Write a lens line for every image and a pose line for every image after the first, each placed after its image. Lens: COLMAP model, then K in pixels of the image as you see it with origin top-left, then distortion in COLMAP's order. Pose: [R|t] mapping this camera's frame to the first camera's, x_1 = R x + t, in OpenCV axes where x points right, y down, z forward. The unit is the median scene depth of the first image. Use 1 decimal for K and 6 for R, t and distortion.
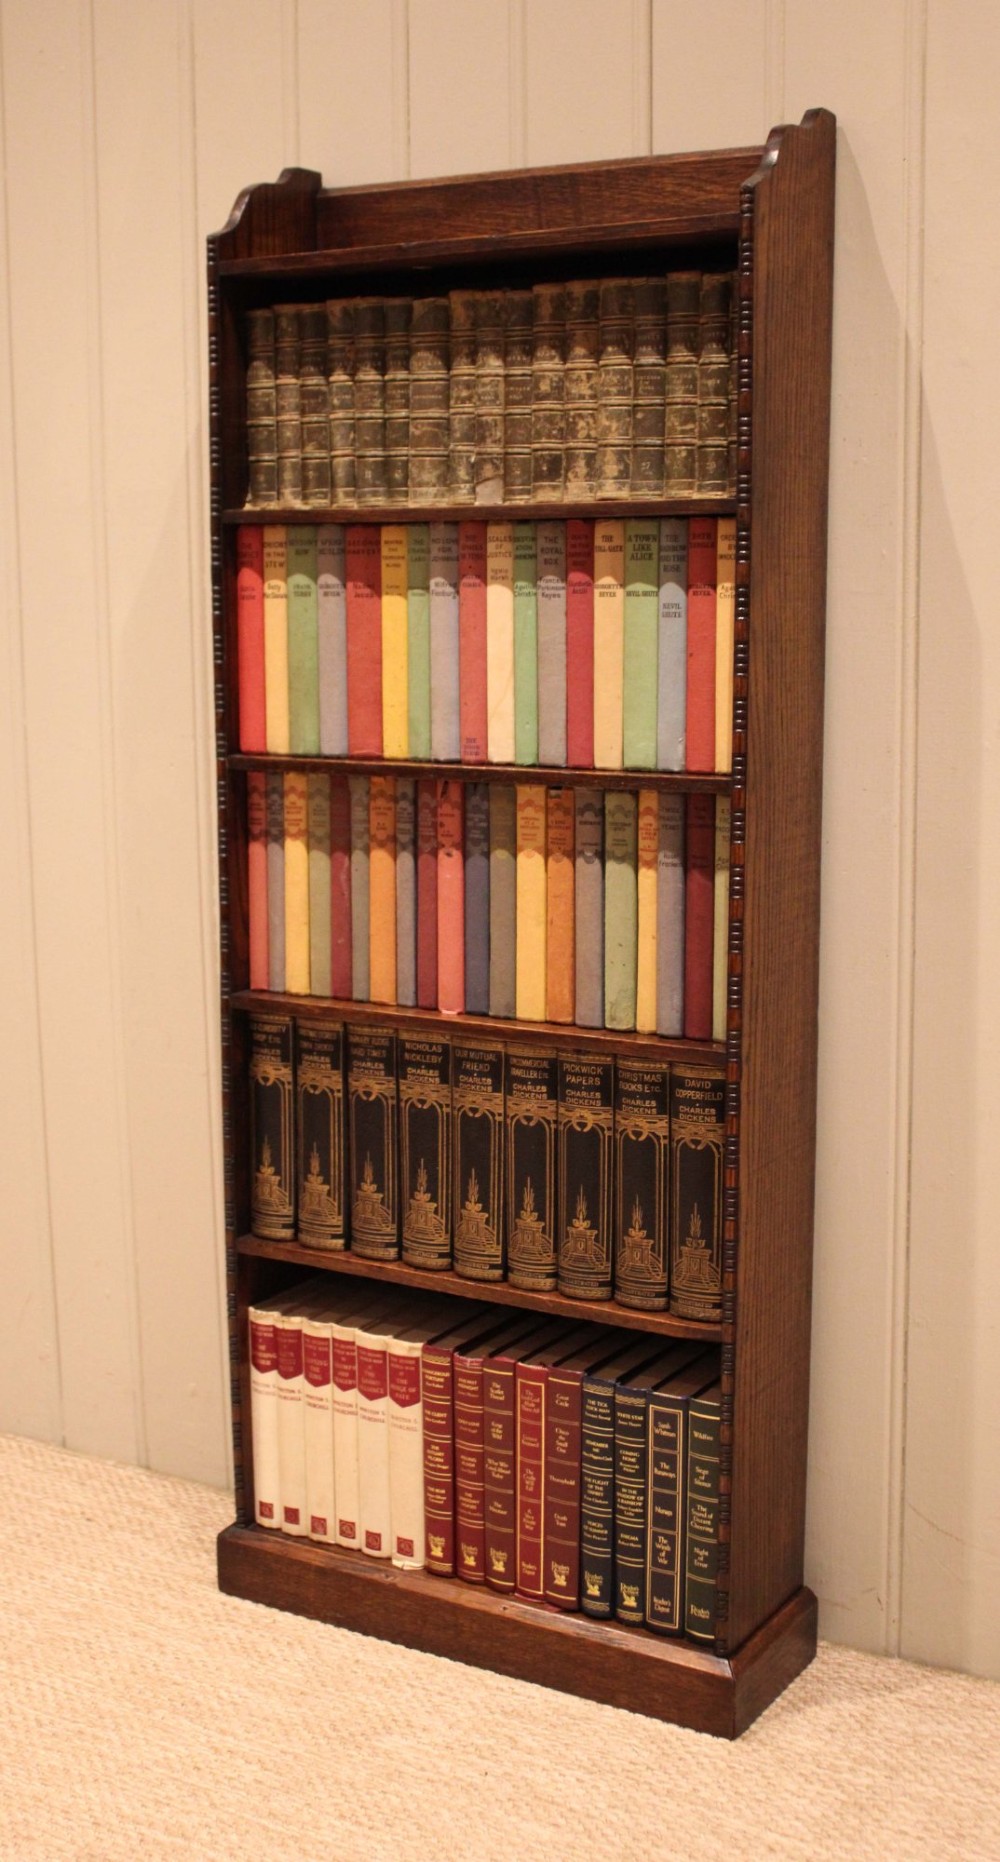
lens RADIAL K [[2232.0, 0, 500.0], [0, 2232.0, 931.0], [0, 0, 1]] dist [-0.032014, -0.006673]
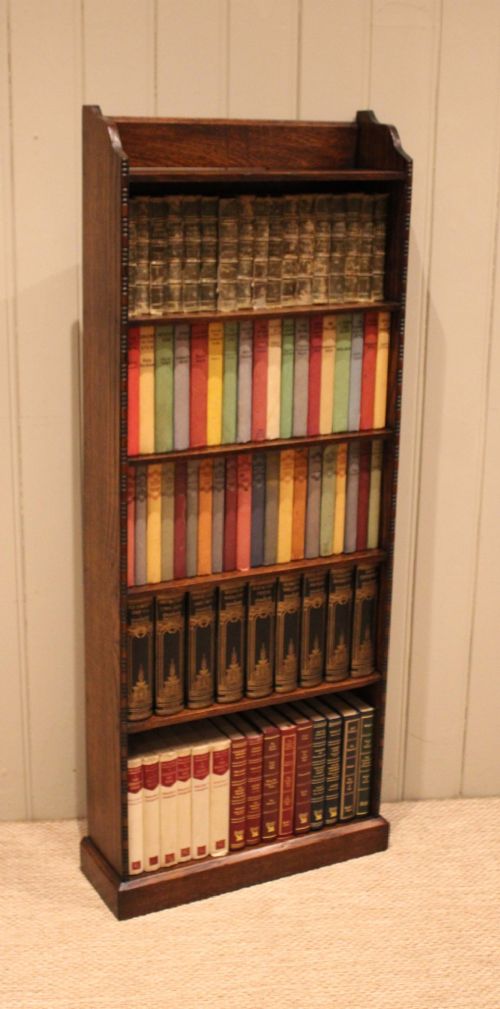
lens RADIAL K [[1314.6, 0, 235.8], [0, 1314.6, 489.9], [0, 0, 1]] dist [-0.003585, -0.008278]
pose [[0.528988, -0.216513, 0.820545, -0.944260], [0.113920, 0.976272, 0.184162, -0.240966], [-0.840948, -0.003943, 0.541101, 0.394405]]
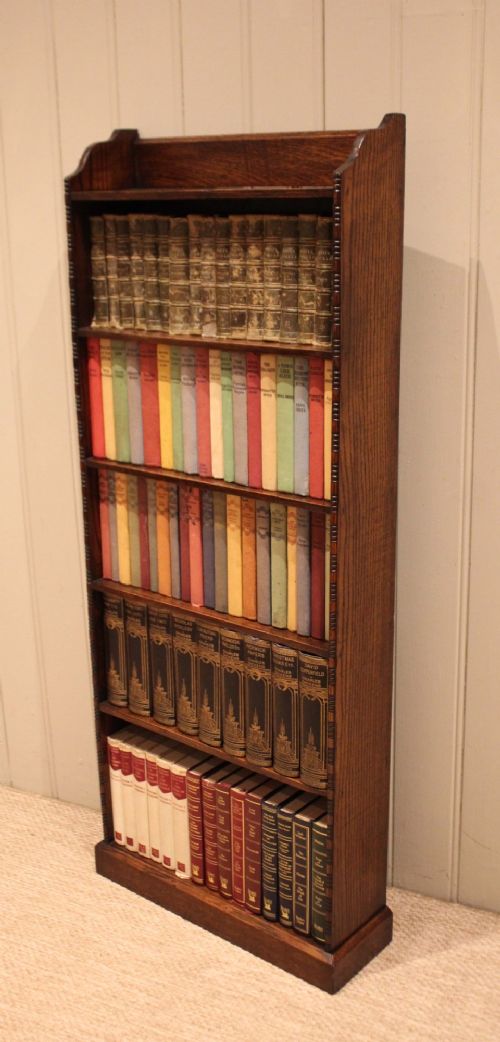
lens RADIAL K [[1143.3, 0, 250.0], [0, 1143.3, 521.0], [0, 0, 1]] dist [-0.022338, 0.021810]
pose [[0.989858, 0.029268, -0.139013, 0.152472], [-0.010066, 0.990537, 0.136873, -0.164688], [0.141703, -0.134086, 0.980786, 0.081513]]
